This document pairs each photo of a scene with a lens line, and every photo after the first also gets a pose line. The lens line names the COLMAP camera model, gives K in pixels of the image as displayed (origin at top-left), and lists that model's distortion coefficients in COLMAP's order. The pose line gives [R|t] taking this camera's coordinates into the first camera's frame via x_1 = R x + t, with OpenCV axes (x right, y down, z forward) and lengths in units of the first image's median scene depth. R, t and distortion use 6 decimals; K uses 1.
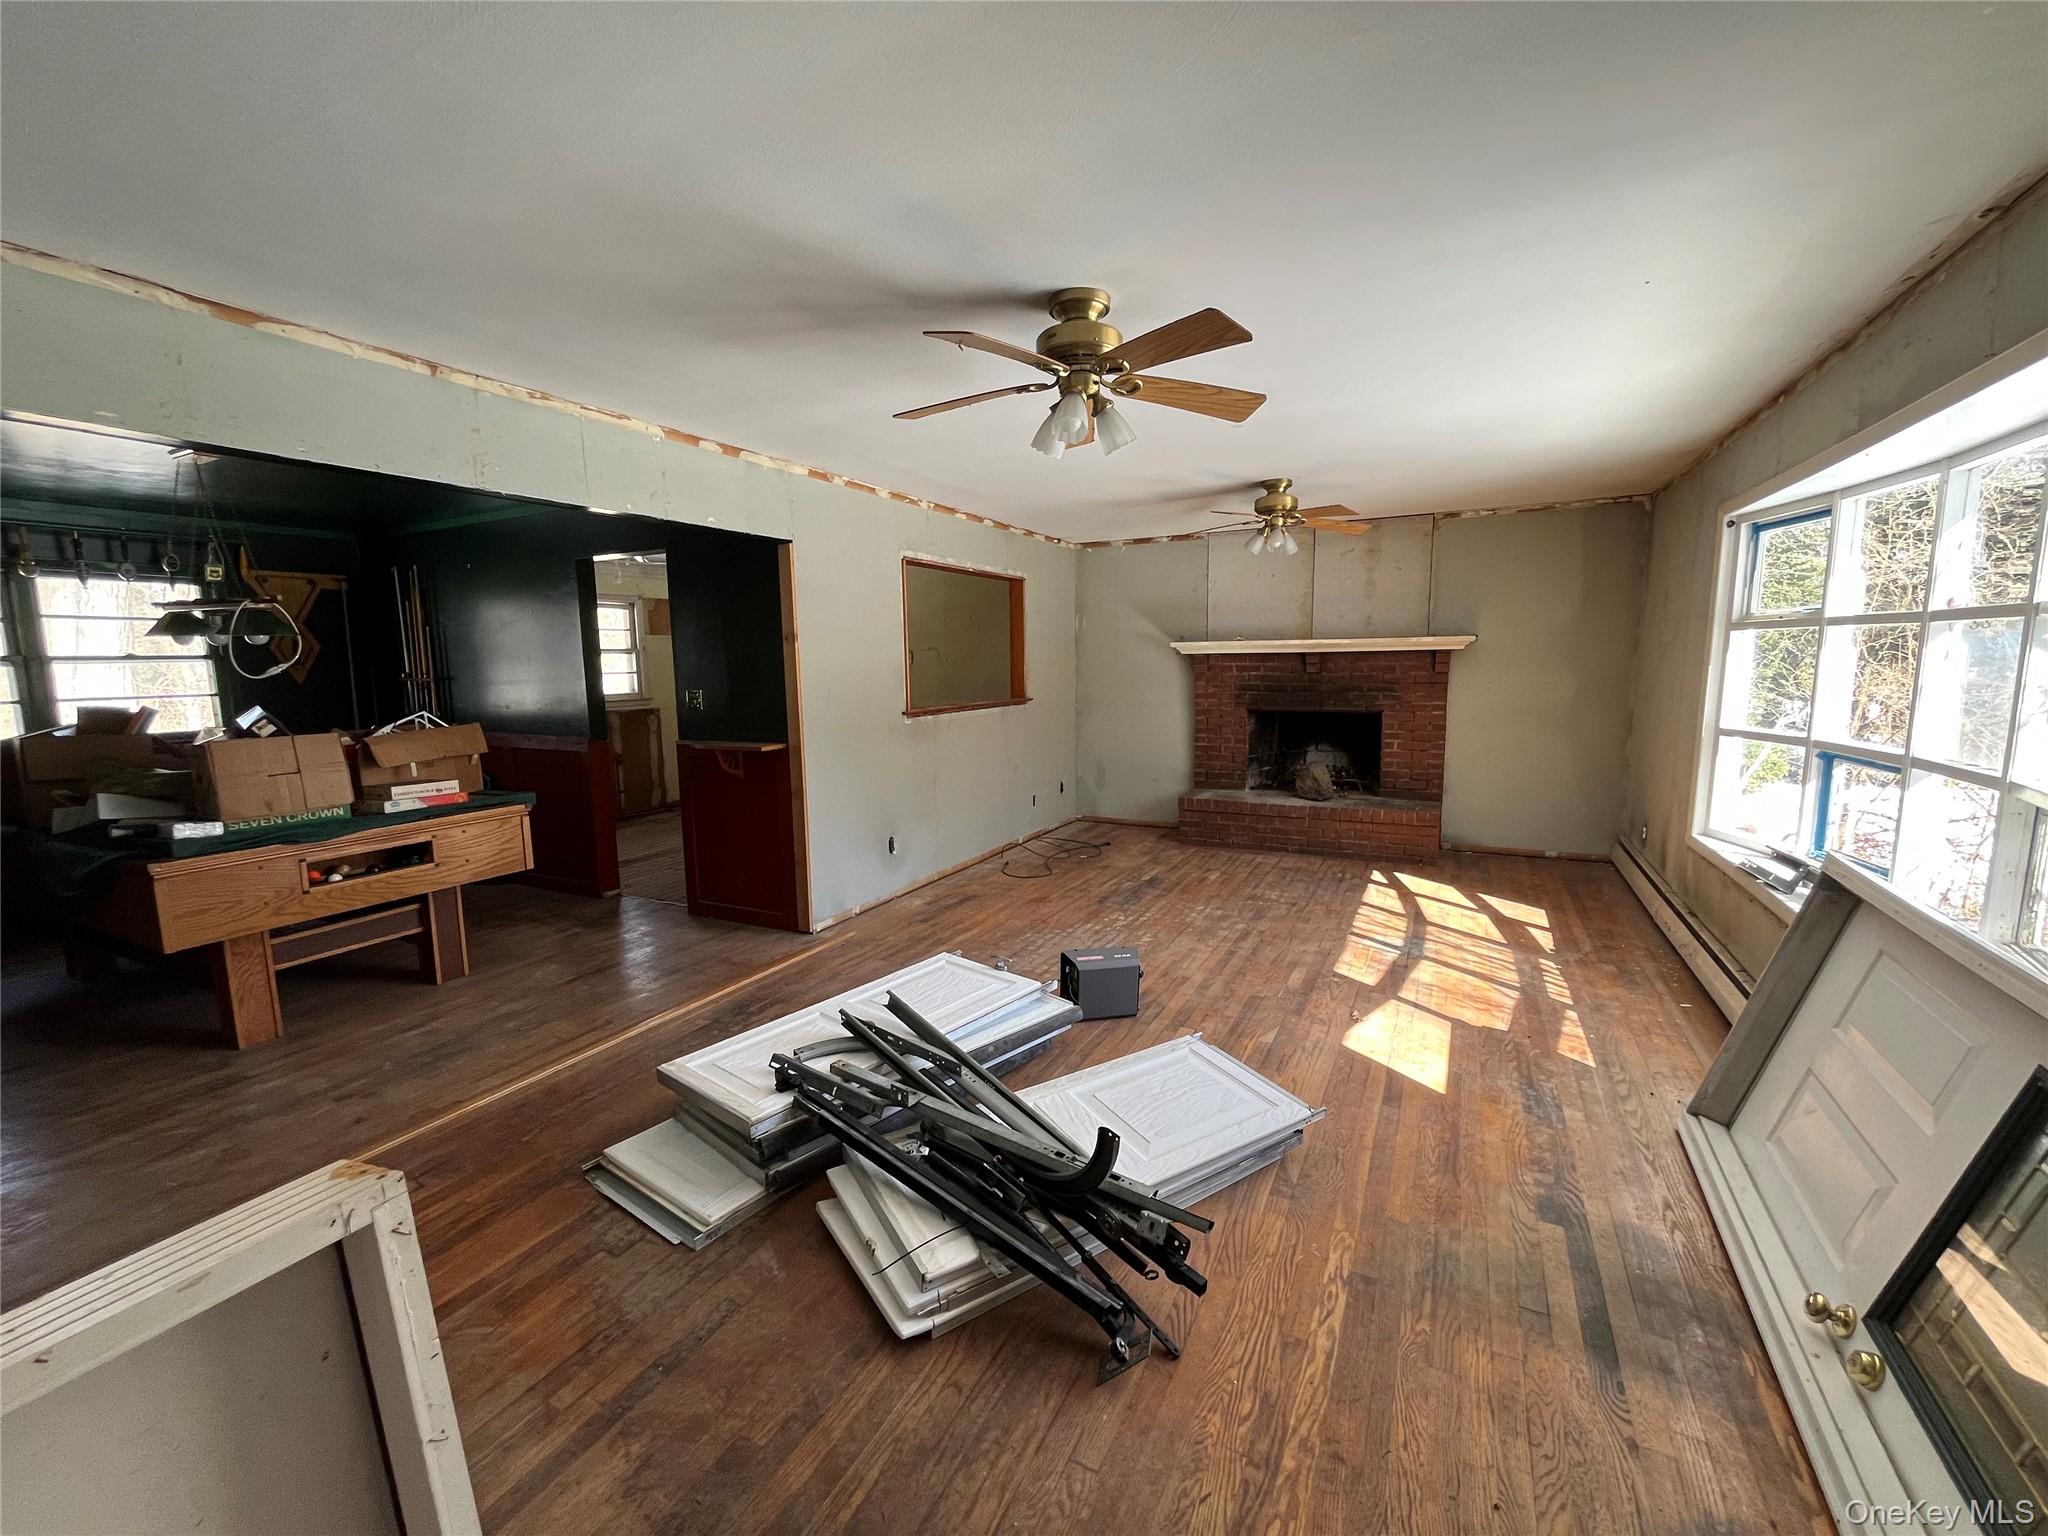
lens RADIAL K [[833.3, 0, 1024.0], [0, 833.3, 768.0], [0, 0, 1]] dist [-0.001536, -0.000224]
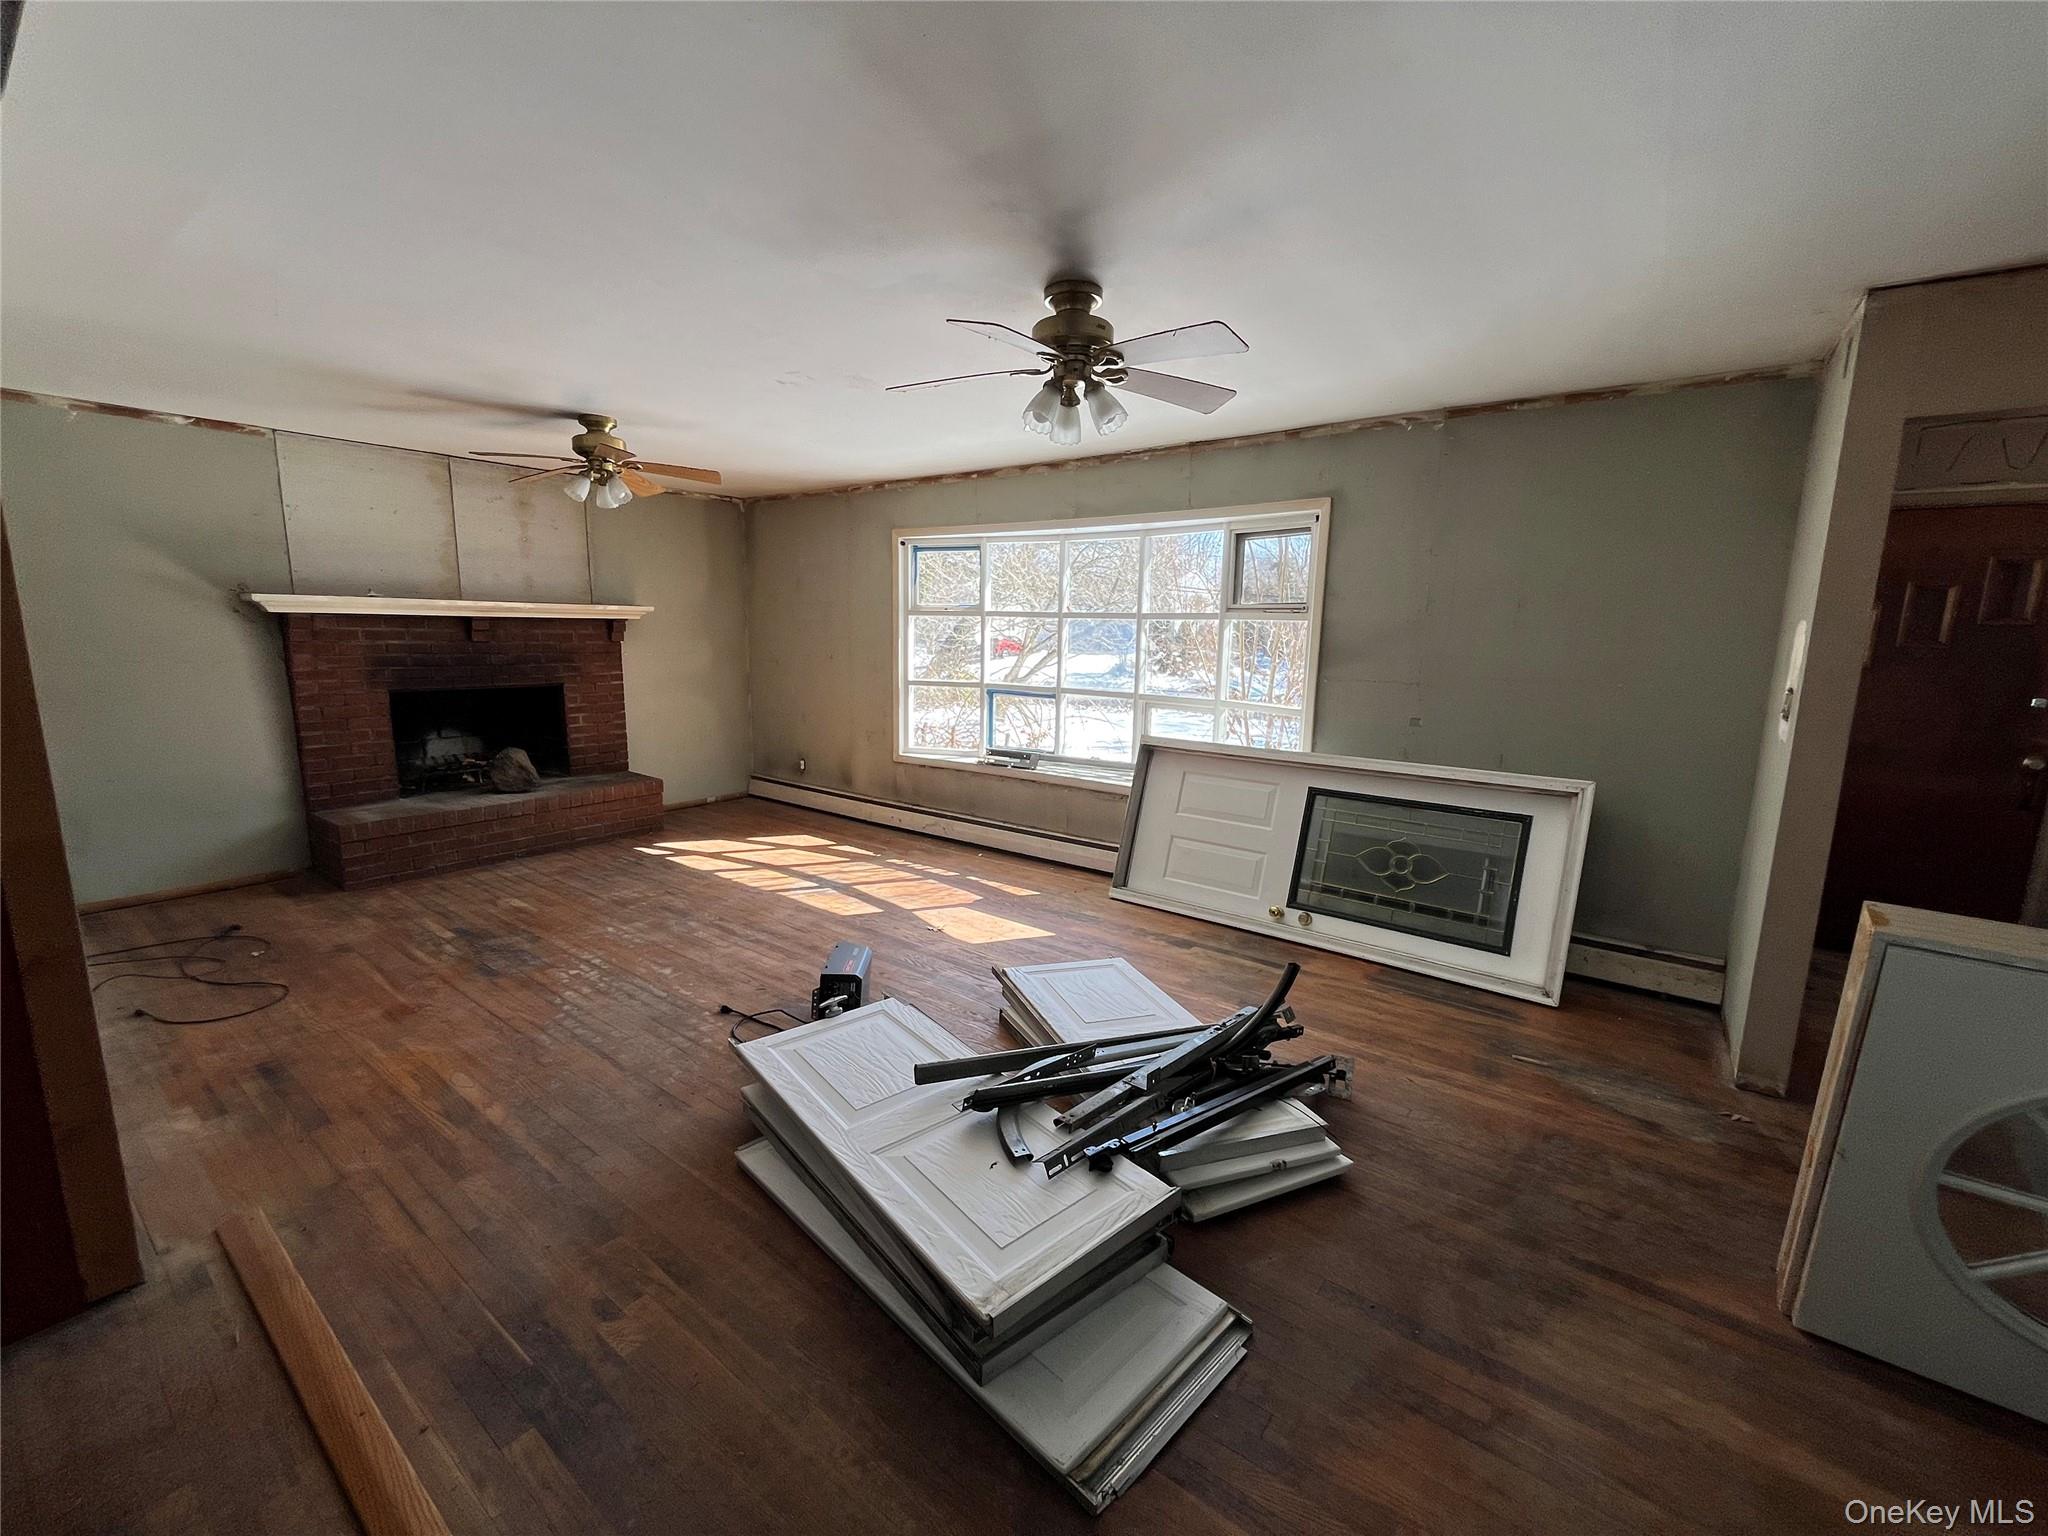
lens RADIAL K [[833.3, 0, 1024.0], [0, 833.3, 768.0], [0, 0, 1]] dist [-0.001536, -0.000224]
pose [[0.156998, -0.145894, 0.976763, -0.541297], [0.107064, 0.985714, 0.130022, -0.056373], [-0.981779, 0.084163, 0.170375, 0.476450]]
